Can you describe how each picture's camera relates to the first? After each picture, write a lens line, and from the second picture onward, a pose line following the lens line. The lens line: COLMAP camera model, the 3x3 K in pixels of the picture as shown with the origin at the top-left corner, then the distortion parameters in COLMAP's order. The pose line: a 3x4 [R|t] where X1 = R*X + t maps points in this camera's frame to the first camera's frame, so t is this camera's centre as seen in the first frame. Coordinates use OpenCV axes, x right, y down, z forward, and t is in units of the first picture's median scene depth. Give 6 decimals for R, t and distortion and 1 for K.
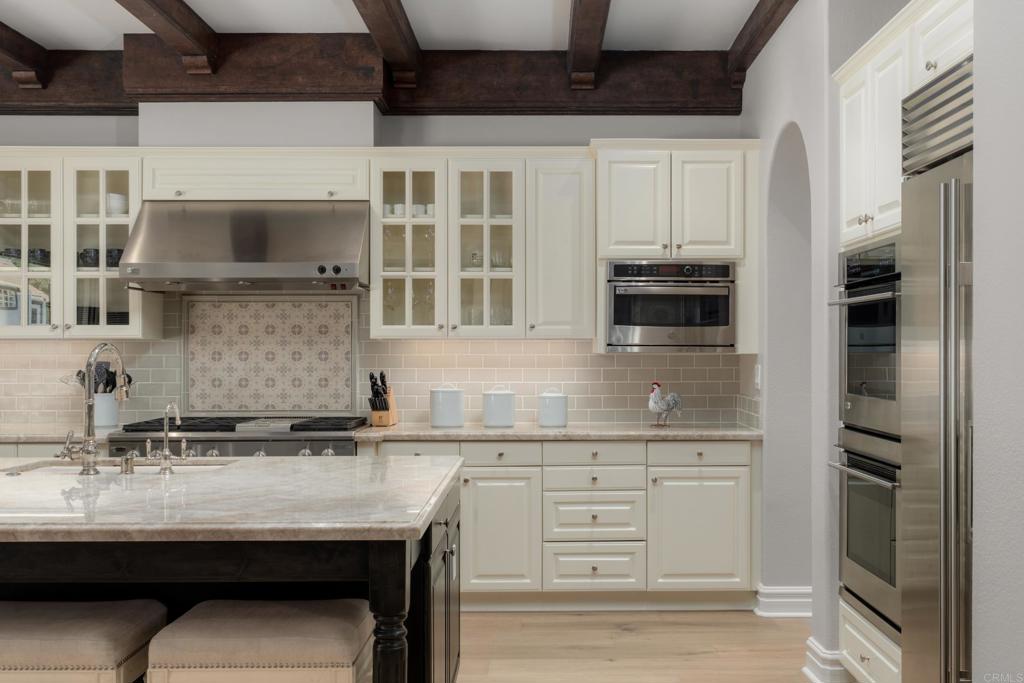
lens RADIAL K [[1050.5, 0, 513.7], [0, 1050.5, 345.2], [0, 0, 1]] dist [0.057786, 0.000000]
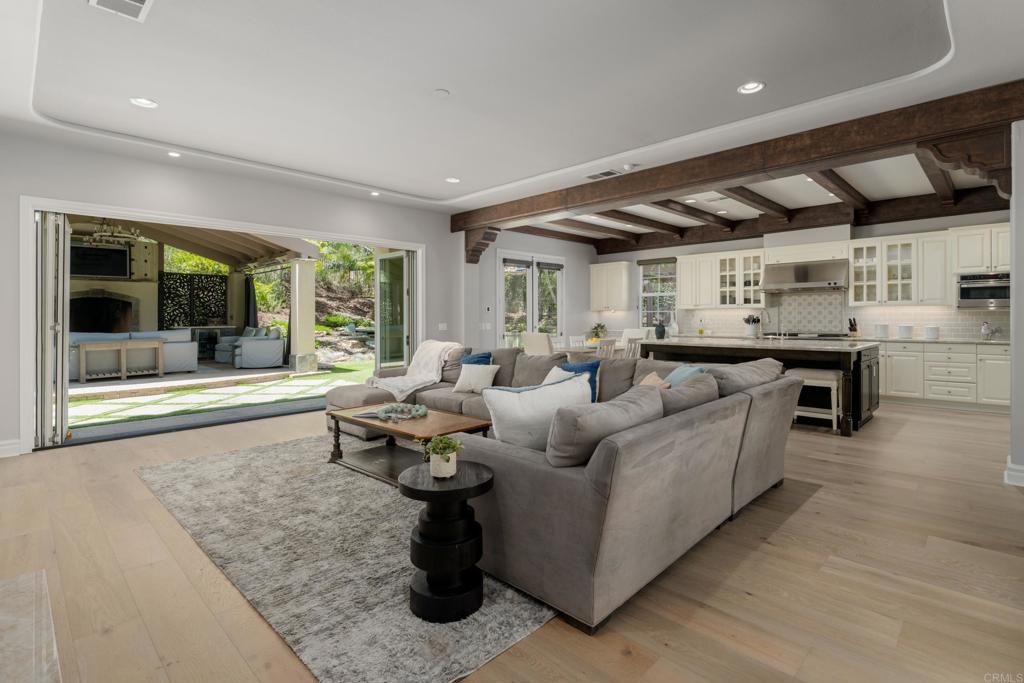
lens RADIAL K [[494.9, 0, 520.8], [0, 494.9, 318.3], [0, 0, 1]] dist [-0.000883, 0.000149]
pose [[0.736374, -0.002776, -0.676569, 0.117446], [0.008551, 0.999950, 0.005204, 0.011419], [0.676521, -0.009617, 0.736361, -0.600271]]
